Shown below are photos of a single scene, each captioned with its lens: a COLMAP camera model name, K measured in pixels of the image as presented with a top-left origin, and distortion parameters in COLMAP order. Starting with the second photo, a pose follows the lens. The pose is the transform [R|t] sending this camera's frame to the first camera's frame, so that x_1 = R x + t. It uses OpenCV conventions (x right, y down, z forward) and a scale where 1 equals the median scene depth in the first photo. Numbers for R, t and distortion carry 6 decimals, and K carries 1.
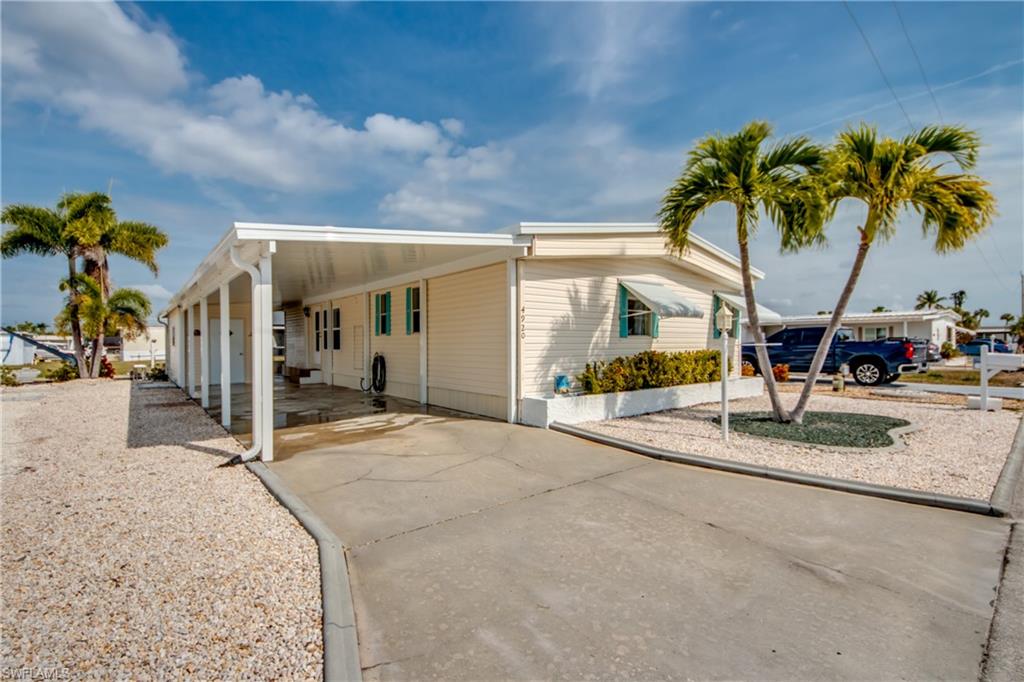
lens RADIAL K [[478.4, 0, 512.0], [0, 478.4, 341.0], [0, 0, 1]] dist [-0.012529, -0.000181]
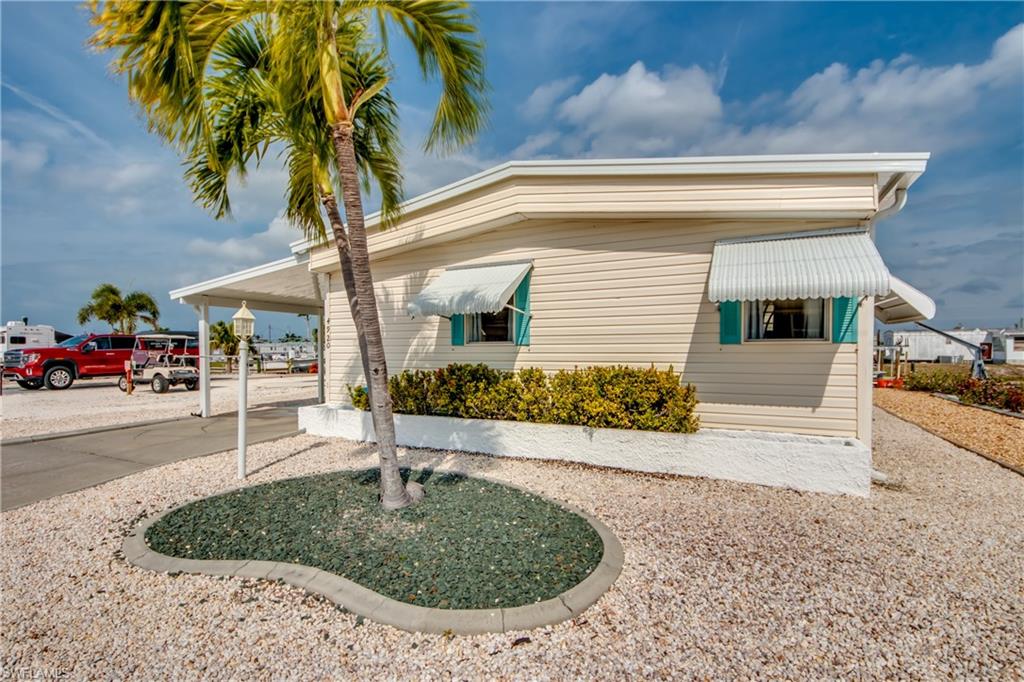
lens RADIAL K [[478.4, 0, 512.0], [0, 478.4, 341.0], [0, 0, 1]] dist [-0.012529, -0.000181]
pose [[0.405393, -0.013493, -0.914043, 0.863484], [0.004291, 0.999908, -0.012858, -0.004085], [0.914132, 0.001290, 0.405414, 0.709583]]
